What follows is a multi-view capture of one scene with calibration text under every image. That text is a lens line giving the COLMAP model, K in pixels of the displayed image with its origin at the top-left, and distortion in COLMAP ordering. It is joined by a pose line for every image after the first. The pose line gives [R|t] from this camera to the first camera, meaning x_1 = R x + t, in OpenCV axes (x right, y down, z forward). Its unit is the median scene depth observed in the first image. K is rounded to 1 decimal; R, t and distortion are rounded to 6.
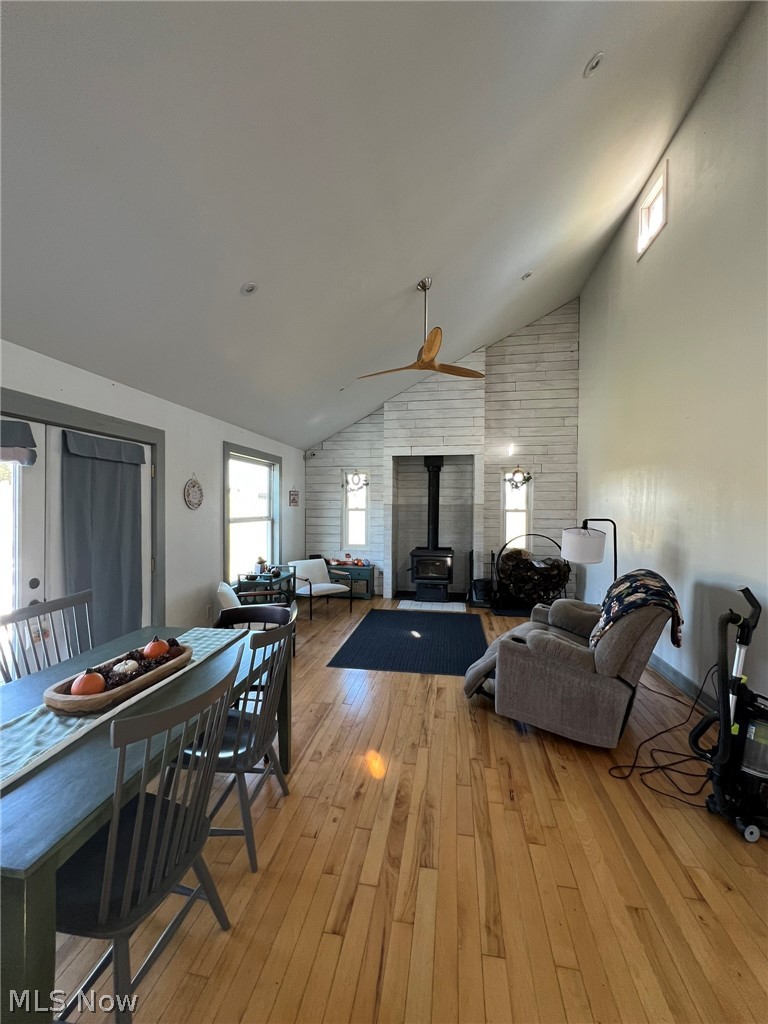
lens RADIAL K [[411.9, 0, 384.8], [0, 411.9, 509.8], [0, 0, 1]] dist [-0.000193, 0.000181]
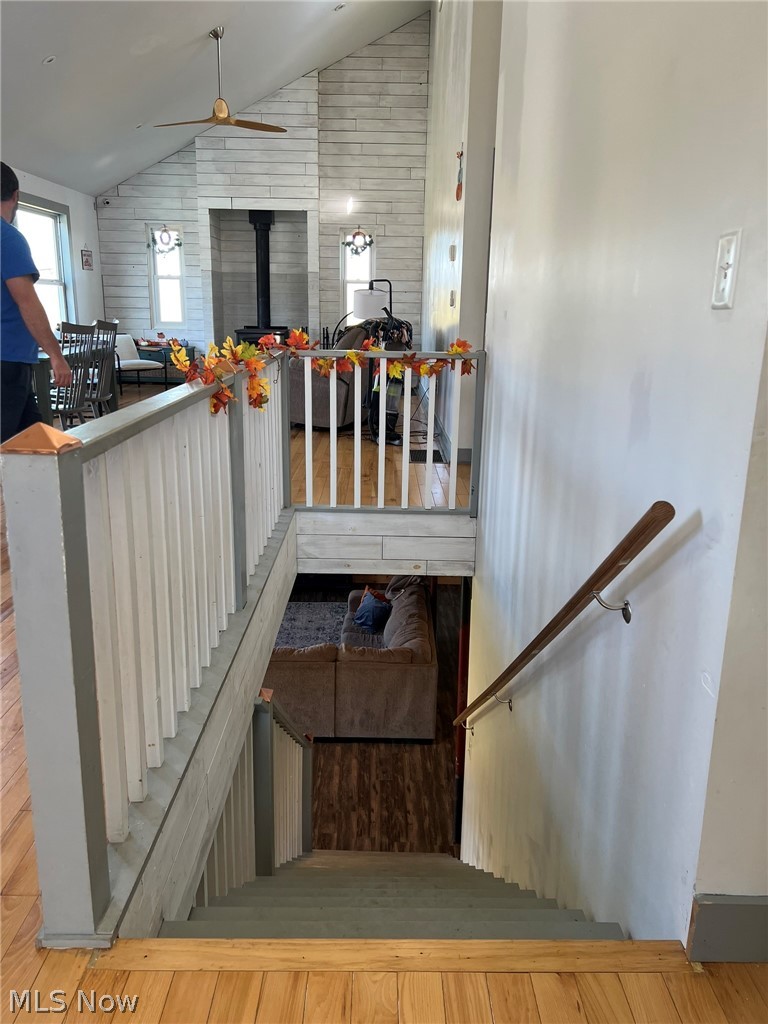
lens RADIAL K [[776.3, 0, 383.1], [0, 776.3, 514.9], [0, 0, 1]] dist [0.013849, -0.007238]
pose [[0.985731, -0.029921, 0.165646, 0.087216], [-0.013600, 0.966700, 0.255549, 0.059136], [-0.167776, -0.254156, 0.952500, -0.703403]]
